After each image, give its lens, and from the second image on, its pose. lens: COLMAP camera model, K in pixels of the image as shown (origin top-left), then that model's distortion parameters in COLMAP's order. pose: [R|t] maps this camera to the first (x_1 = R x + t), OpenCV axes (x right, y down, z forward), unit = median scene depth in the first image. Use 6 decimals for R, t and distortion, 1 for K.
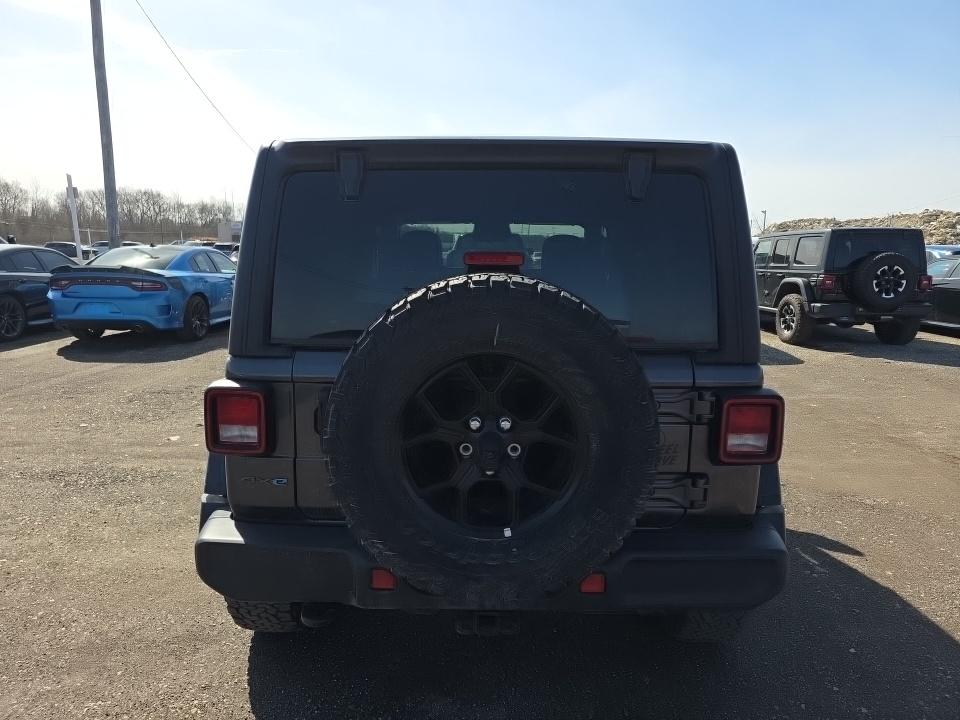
lens RADIAL K [[678.5, 0, 485.4], [0, 678.5, 385.9], [0, 0, 1]] dist [0.076092, -0.075398]
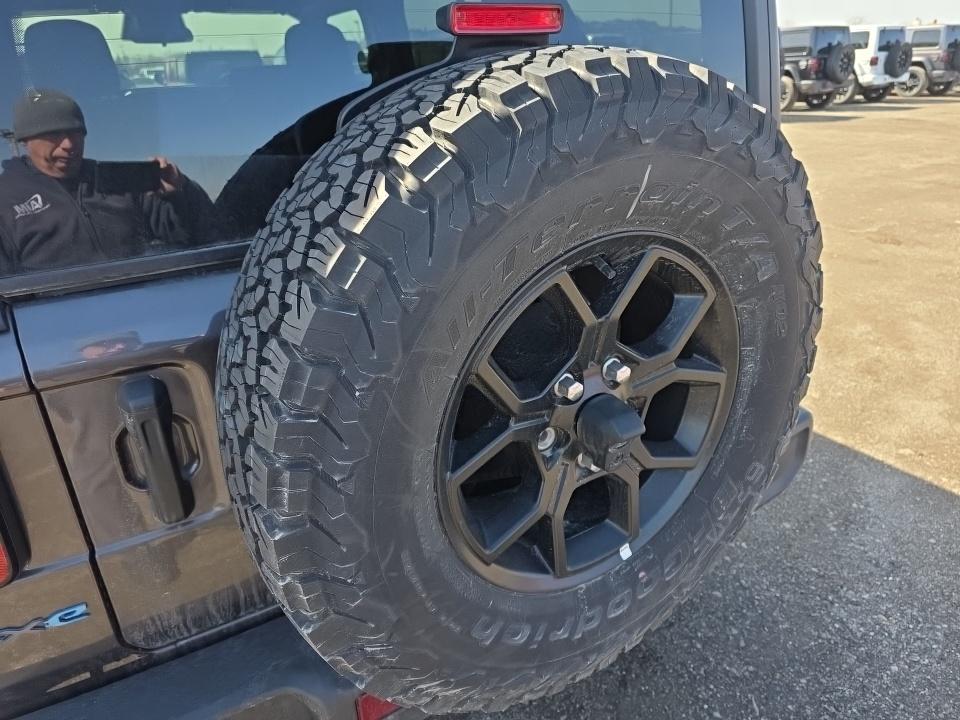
lens RADIAL K [[678.5, 0, 485.4], [0, 678.5, 385.9], [0, 0, 1]] dist [0.076092, -0.075398]
pose [[0.830896, -0.285842, 0.477395, -0.292986], [0.151162, 0.941655, 0.300724, -0.099143], [-0.535501, -0.177707, 0.825626, 0.625367]]
